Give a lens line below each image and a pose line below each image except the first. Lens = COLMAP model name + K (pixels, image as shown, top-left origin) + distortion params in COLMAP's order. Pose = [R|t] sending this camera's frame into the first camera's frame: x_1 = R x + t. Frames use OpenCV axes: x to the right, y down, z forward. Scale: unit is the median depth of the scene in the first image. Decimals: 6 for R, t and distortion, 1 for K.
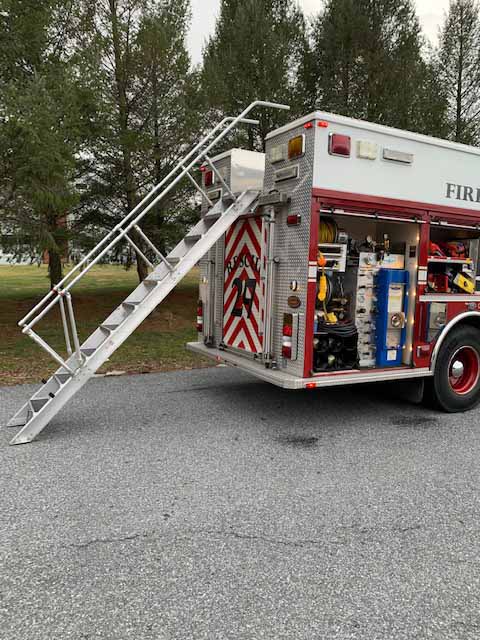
lens RADIAL K [[486.3, 0, 243.4], [0, 486.3, 316.9], [0, 0, 1]] dist [0.008683, -0.000626]
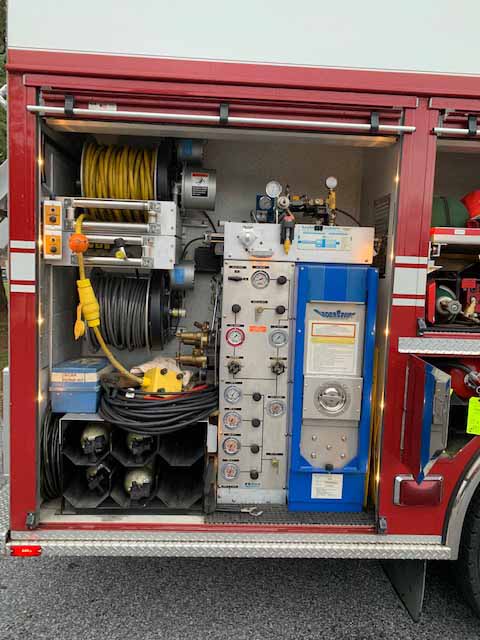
lens RADIAL K [[486.3, 0, 243.4], [0, 486.3, 316.9], [0, 0, 1]] dist [0.008683, -0.000626]
pose [[0.897711, 0.038320, -0.438915, 0.418009], [-0.048803, 0.998729, -0.012620, -0.048806], [0.437873, 0.032749, 0.898440, 0.630351]]
